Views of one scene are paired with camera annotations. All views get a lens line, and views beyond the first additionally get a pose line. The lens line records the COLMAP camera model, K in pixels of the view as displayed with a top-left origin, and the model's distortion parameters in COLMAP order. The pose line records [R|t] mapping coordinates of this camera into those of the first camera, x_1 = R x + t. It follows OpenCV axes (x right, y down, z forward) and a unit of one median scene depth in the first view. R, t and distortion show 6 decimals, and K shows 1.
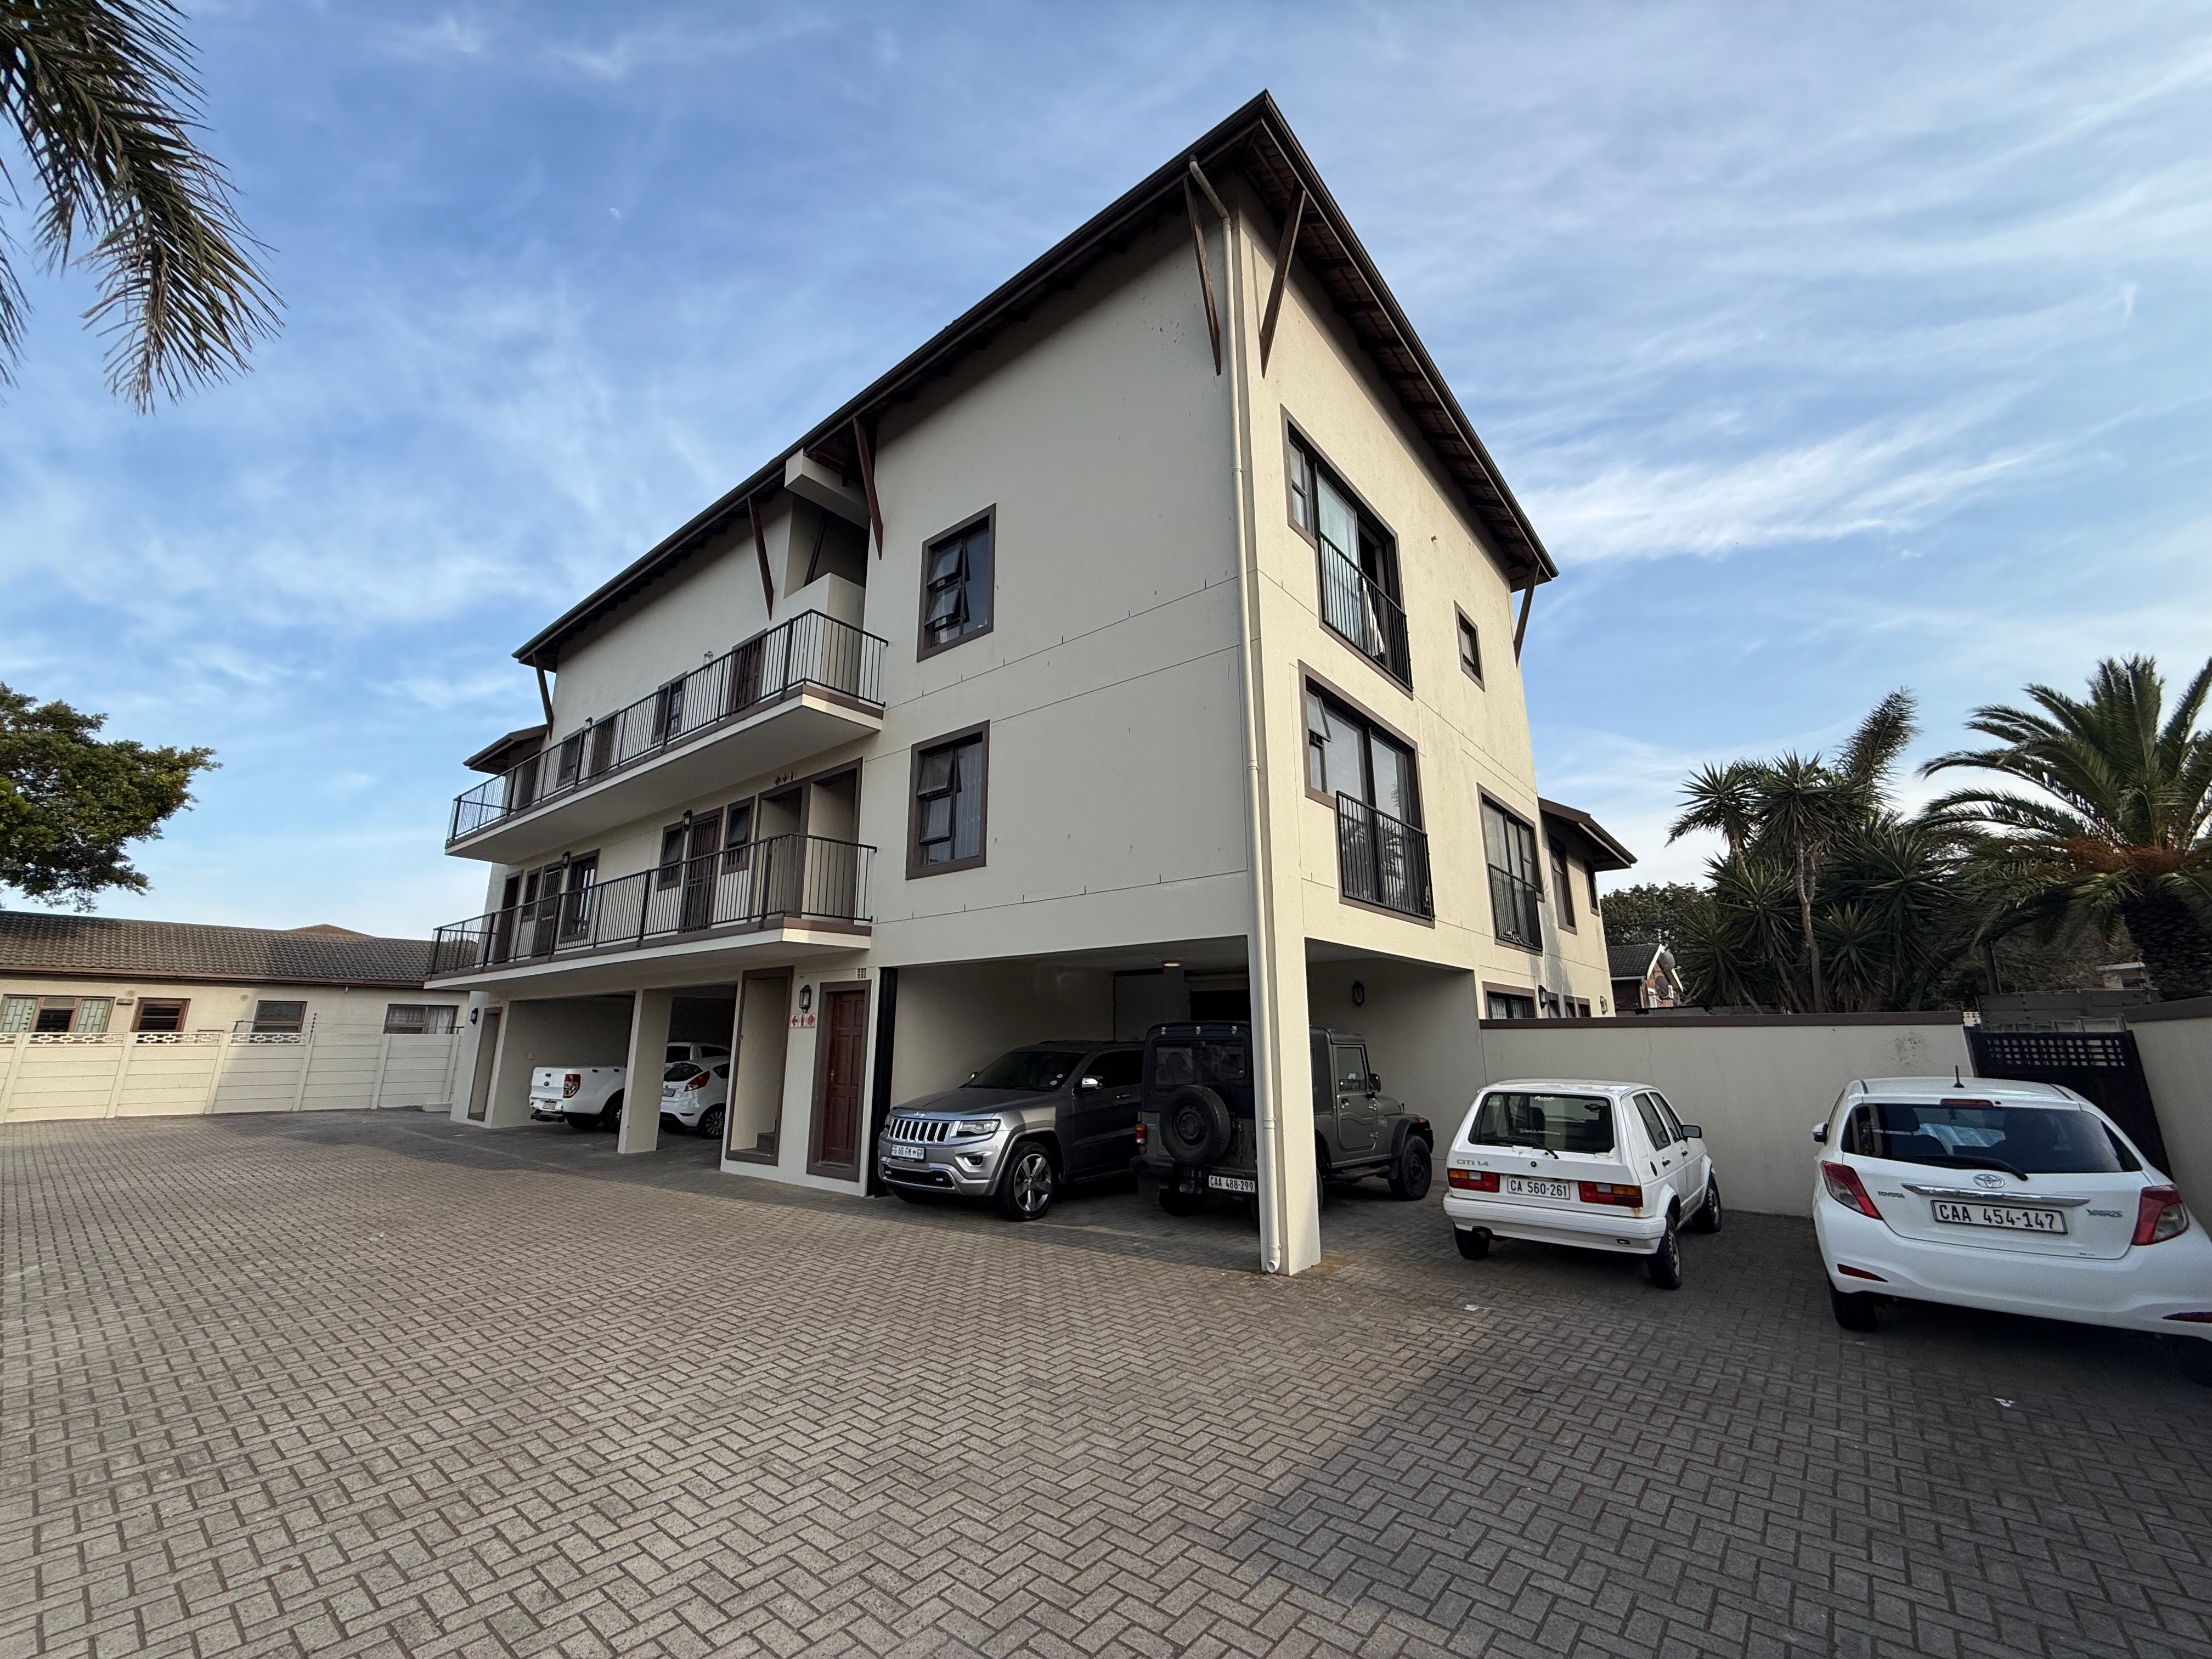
lens RADIAL K [[854.9, 0, 1119.1], [0, 854.9, 831.1], [0, 0, 1]] dist [-0.009168, 0.000065]
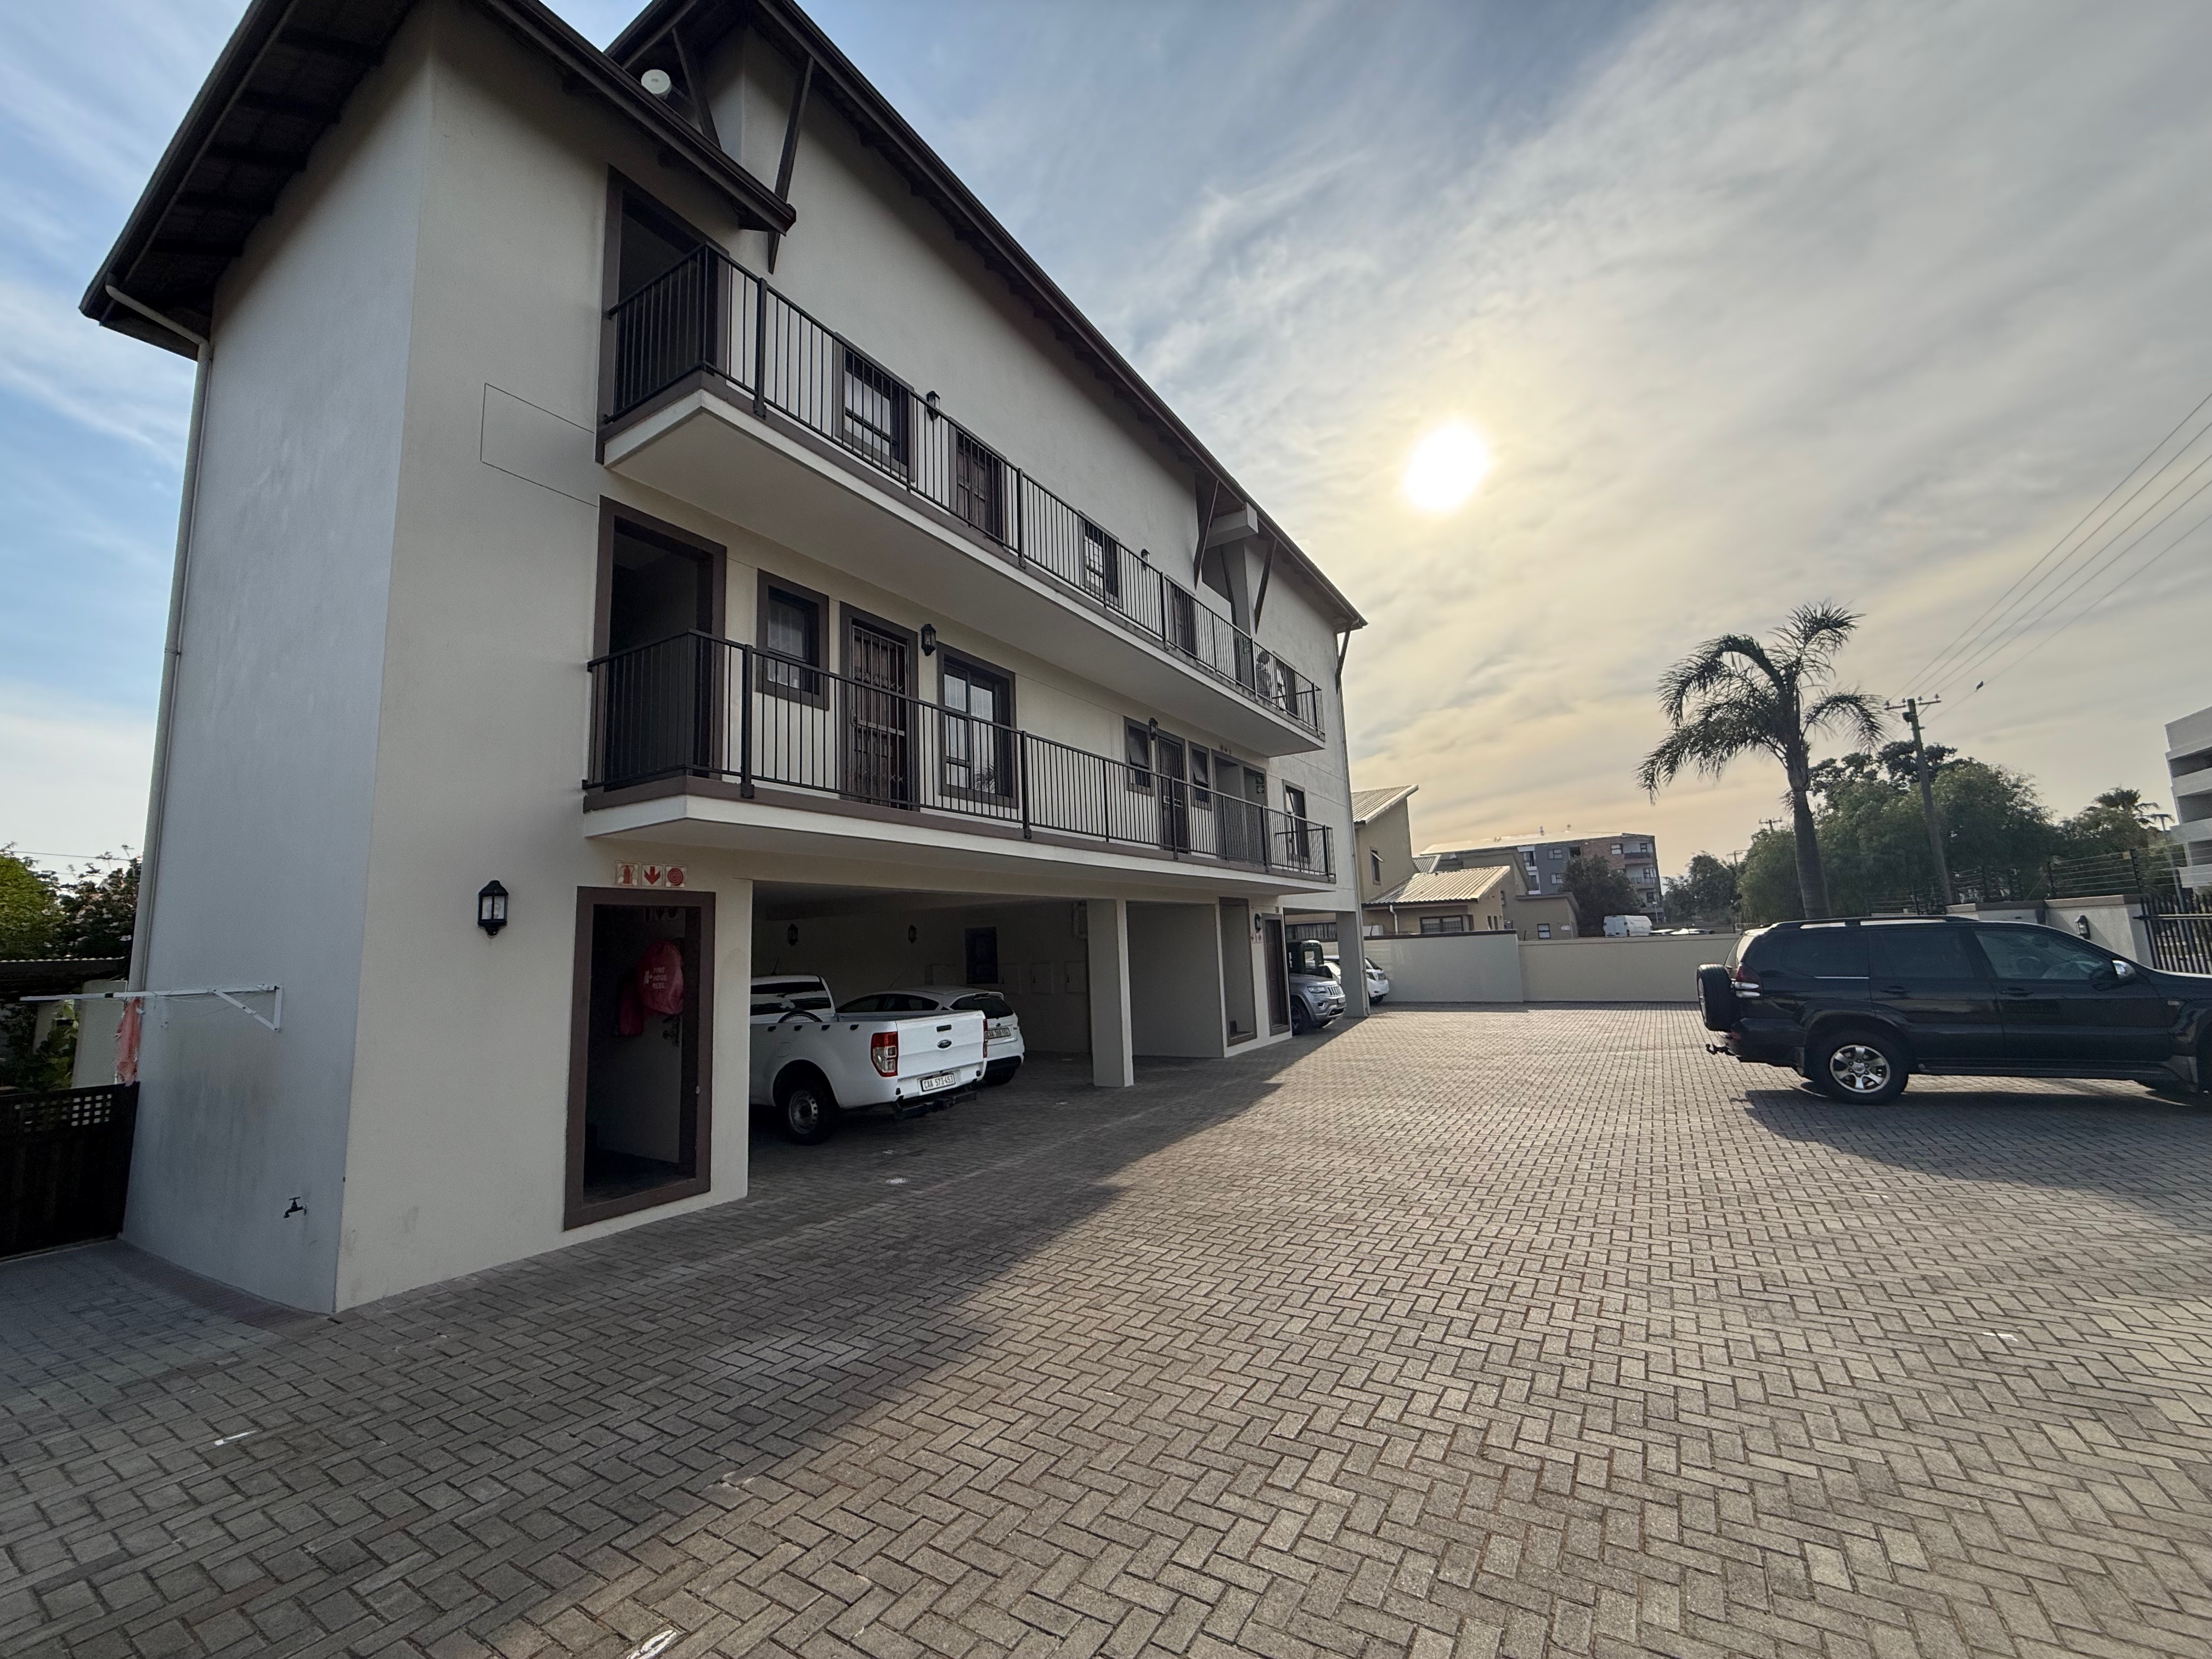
lens RADIAL K [[880.4, 0, 1099.4], [0, 880.4, 826.0], [0, 0, 1]] dist [-0.000641, 0.000129]
pose [[-0.104742, 0.160640, 0.981440, -1.237092], [-0.176940, 0.968113, -0.177342, 0.236104], [-0.978632, -0.192231, -0.072978, 0.951716]]
